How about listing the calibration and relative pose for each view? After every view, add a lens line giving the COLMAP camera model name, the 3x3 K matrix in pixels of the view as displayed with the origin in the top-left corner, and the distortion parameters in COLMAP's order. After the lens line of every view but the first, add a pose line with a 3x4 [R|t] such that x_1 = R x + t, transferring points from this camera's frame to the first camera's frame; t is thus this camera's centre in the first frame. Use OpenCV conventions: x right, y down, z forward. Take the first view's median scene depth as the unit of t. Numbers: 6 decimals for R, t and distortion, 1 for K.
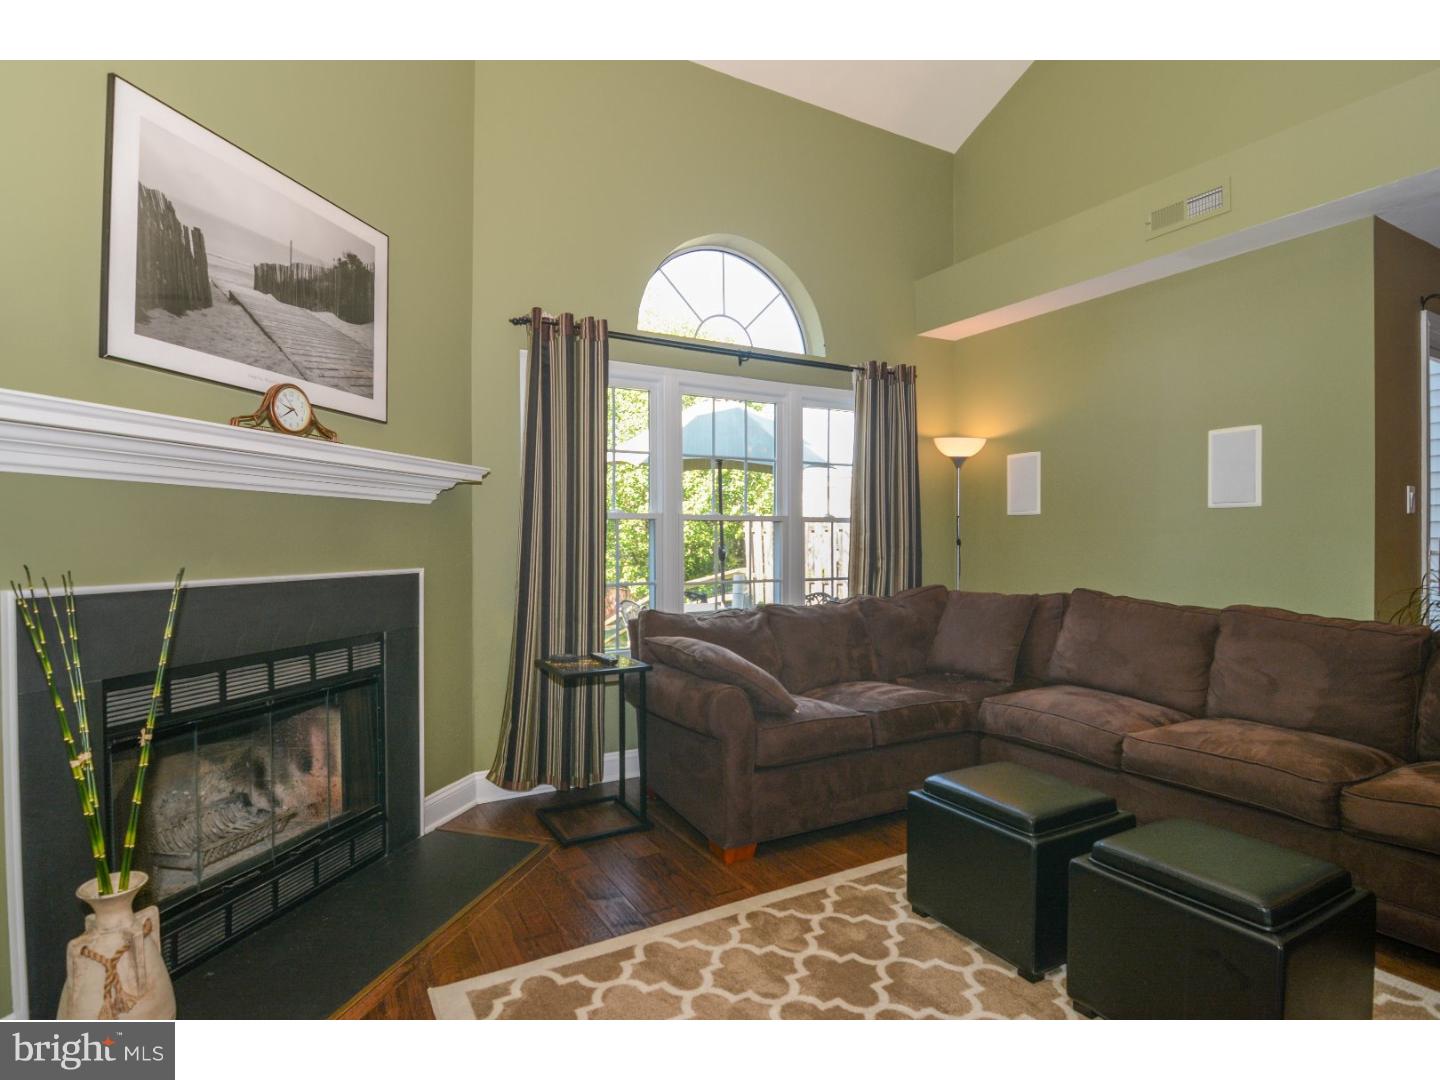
lens RADIAL K [[732.1, 0, 692.0], [0, 732.1, 503.1], [0, 0, 1]] dist [-0.000198, -0.014077]
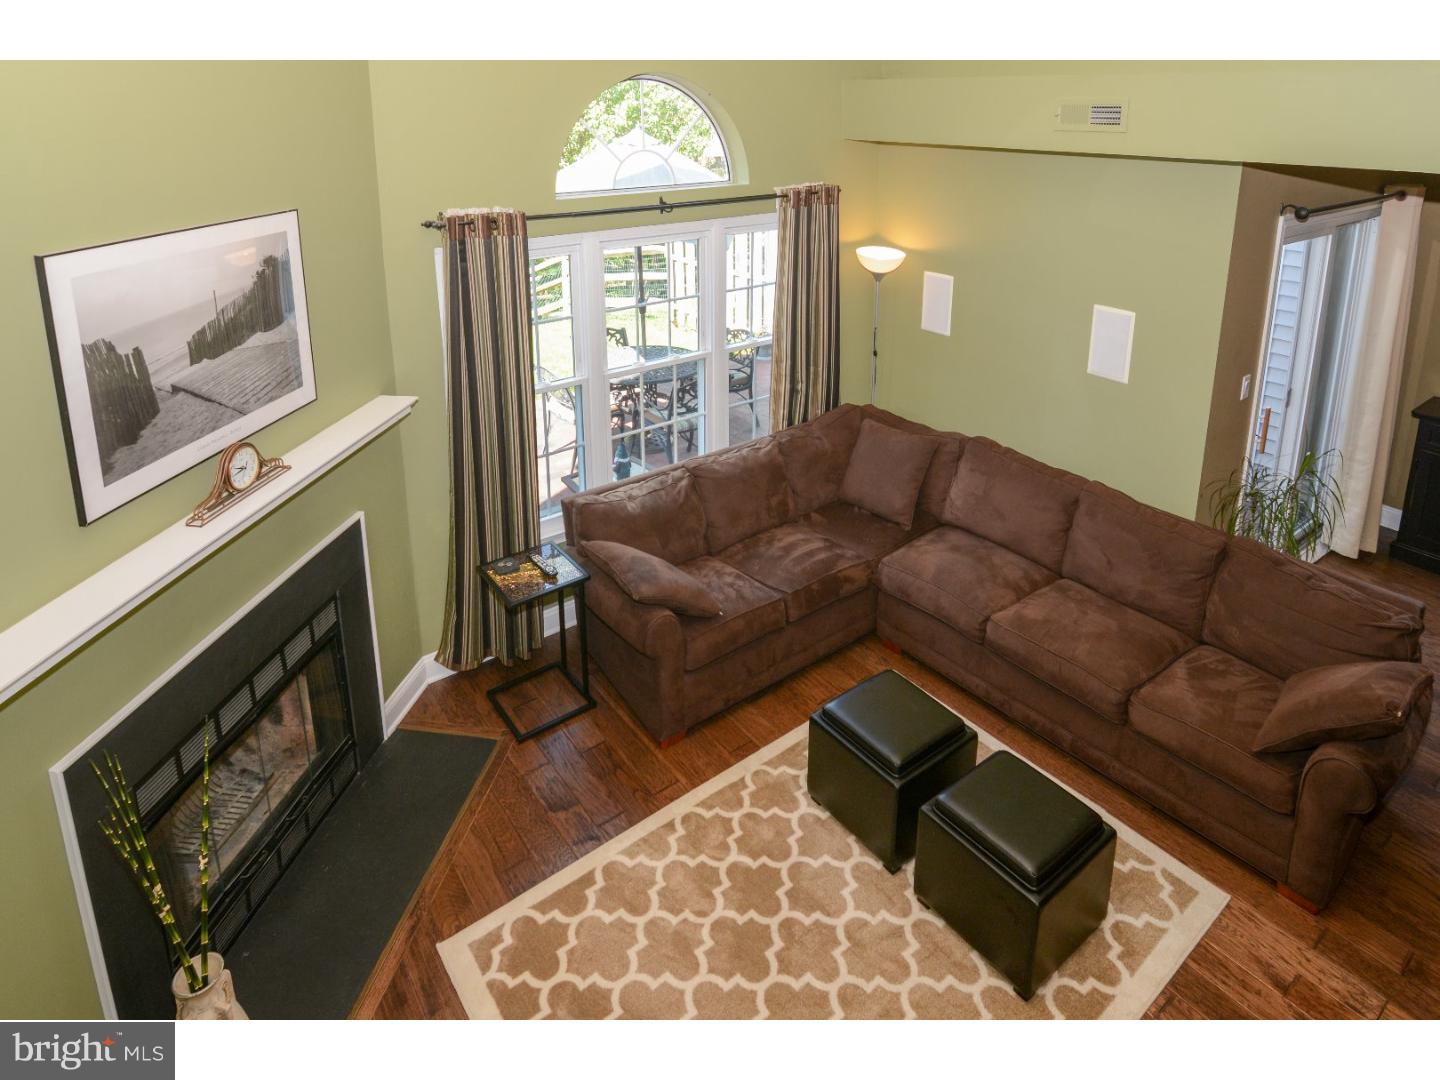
lens RADIAL K [[864.5, 0, 723.0], [0, 864.5, 244.6], [0, 0, 1]] dist [-0.001790, -0.000874]
pose [[0.989276, -0.031636, 0.142588, -0.031774], [0.000433, 0.976890, 0.213740, -0.652519], [-0.146055, -0.211387, 0.966428, -0.210992]]
